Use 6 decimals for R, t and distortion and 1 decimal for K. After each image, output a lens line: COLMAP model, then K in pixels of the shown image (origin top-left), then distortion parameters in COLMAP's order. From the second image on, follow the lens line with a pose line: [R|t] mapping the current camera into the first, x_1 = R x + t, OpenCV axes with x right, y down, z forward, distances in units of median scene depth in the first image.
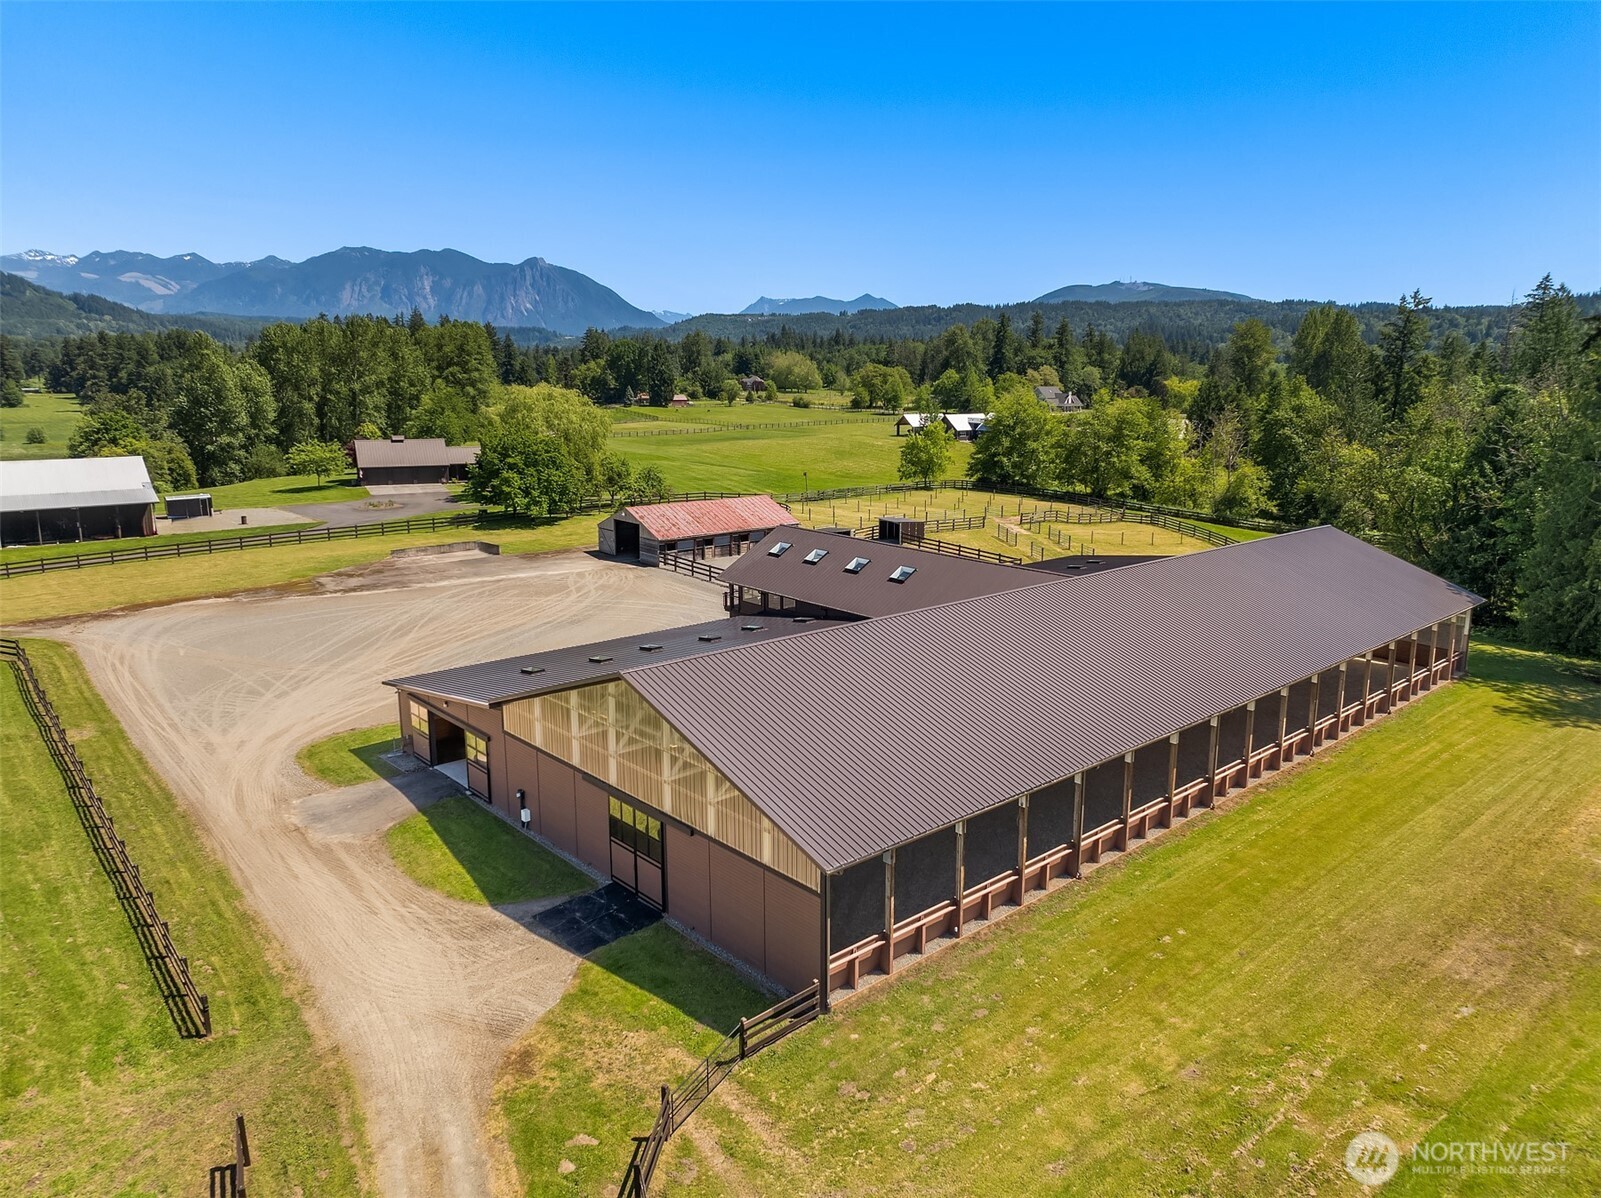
lens RADIAL K [[1113.7, 0, 800.5], [0, 1113.7, 599.0], [0, 0, 1]] dist [-0.010017, -0.044921]
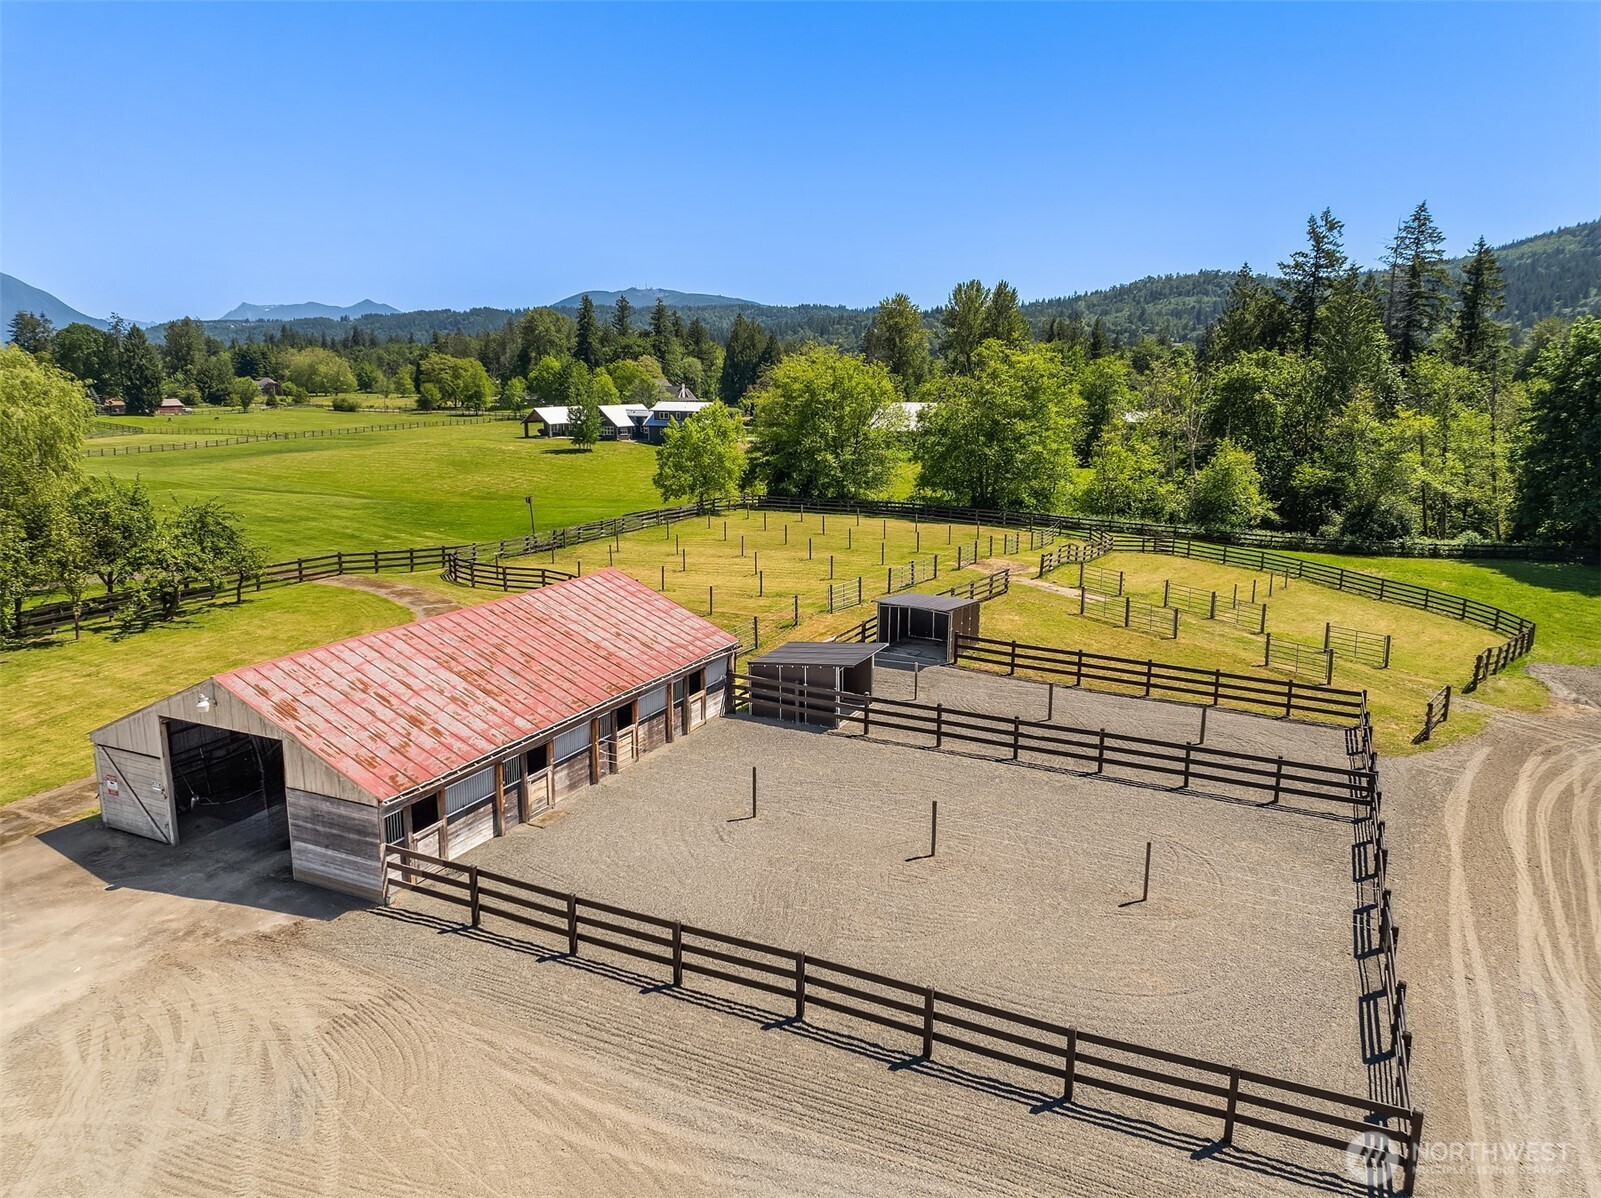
lens RADIAL K [[1113.7, 0, 800.5], [0, 1113.7, 599.0], [0, 0, 1]] dist [-0.010017, -0.044921]
pose [[0.912604, -0.090568, 0.398686, -0.031954], [0.093468, 0.995548, 0.012204, -0.021762], [-0.398016, 0.026127, 0.917006, 0.170750]]
